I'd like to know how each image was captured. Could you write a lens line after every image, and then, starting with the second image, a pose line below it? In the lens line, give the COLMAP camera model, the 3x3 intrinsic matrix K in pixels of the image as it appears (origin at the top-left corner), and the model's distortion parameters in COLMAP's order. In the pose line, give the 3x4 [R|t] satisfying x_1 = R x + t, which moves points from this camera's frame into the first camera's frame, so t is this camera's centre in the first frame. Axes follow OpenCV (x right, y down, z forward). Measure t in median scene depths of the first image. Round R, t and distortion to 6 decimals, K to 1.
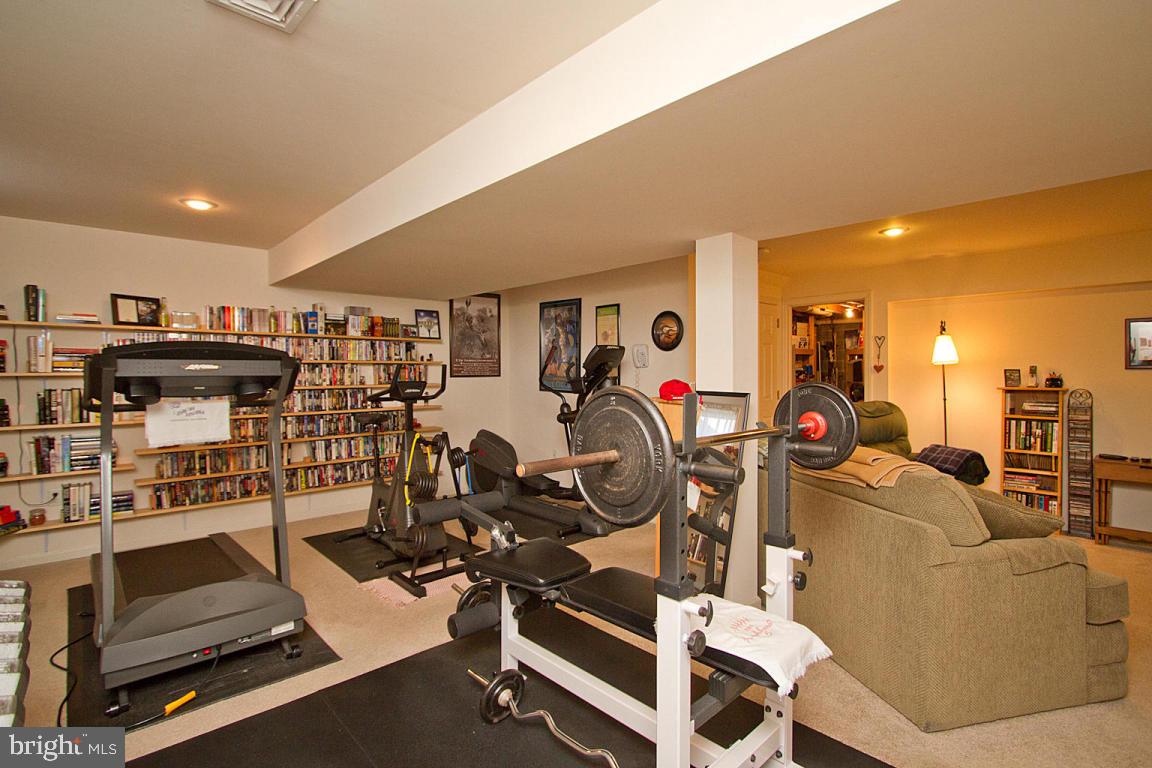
lens RADIAL K [[545.7, 0, 576.0], [0, 545.7, 384.0], [0, 0, 1]] dist [-0.002760, 0.000191]
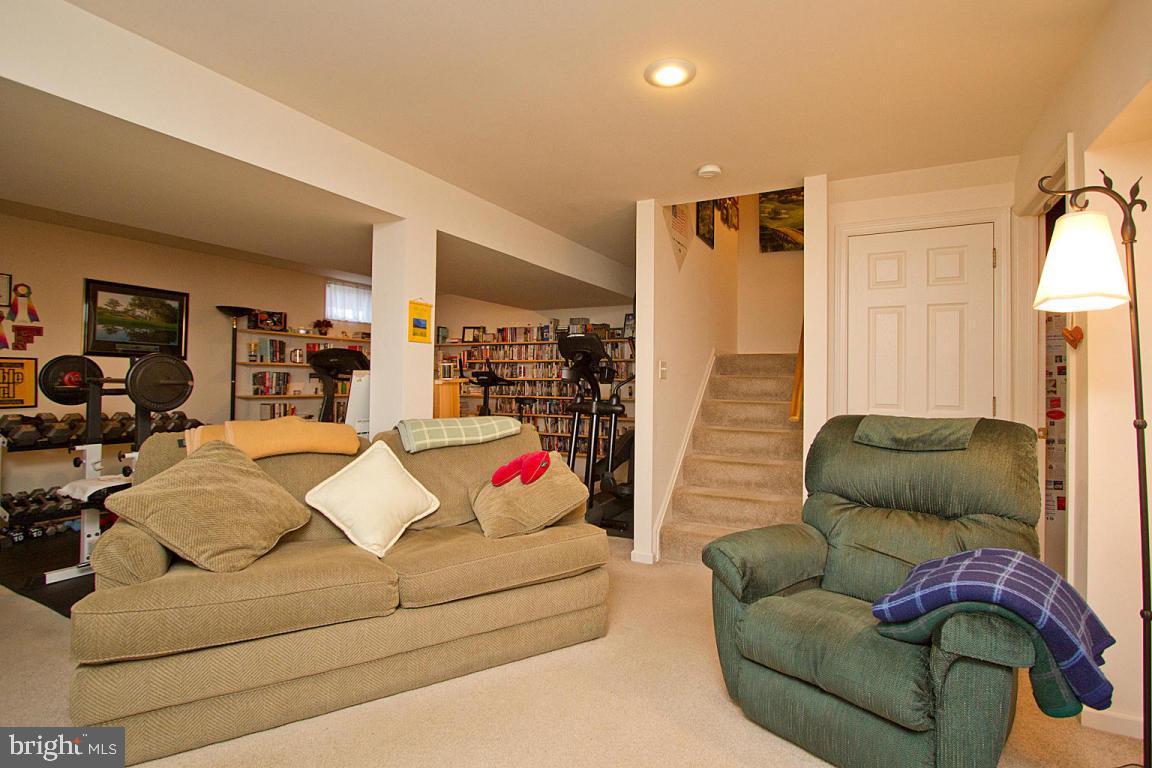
lens RADIAL K [[574.1, 0, 576.0], [0, 574.1, 384.0], [0, 0, 1]] dist [-0.002728, -0.000288]
pose [[0.317016, 0.015058, -0.948301, 0.938508], [-0.030422, 0.999521, 0.005701, 0.007886], [0.947932, 0.027042, 0.317322, 0.599059]]
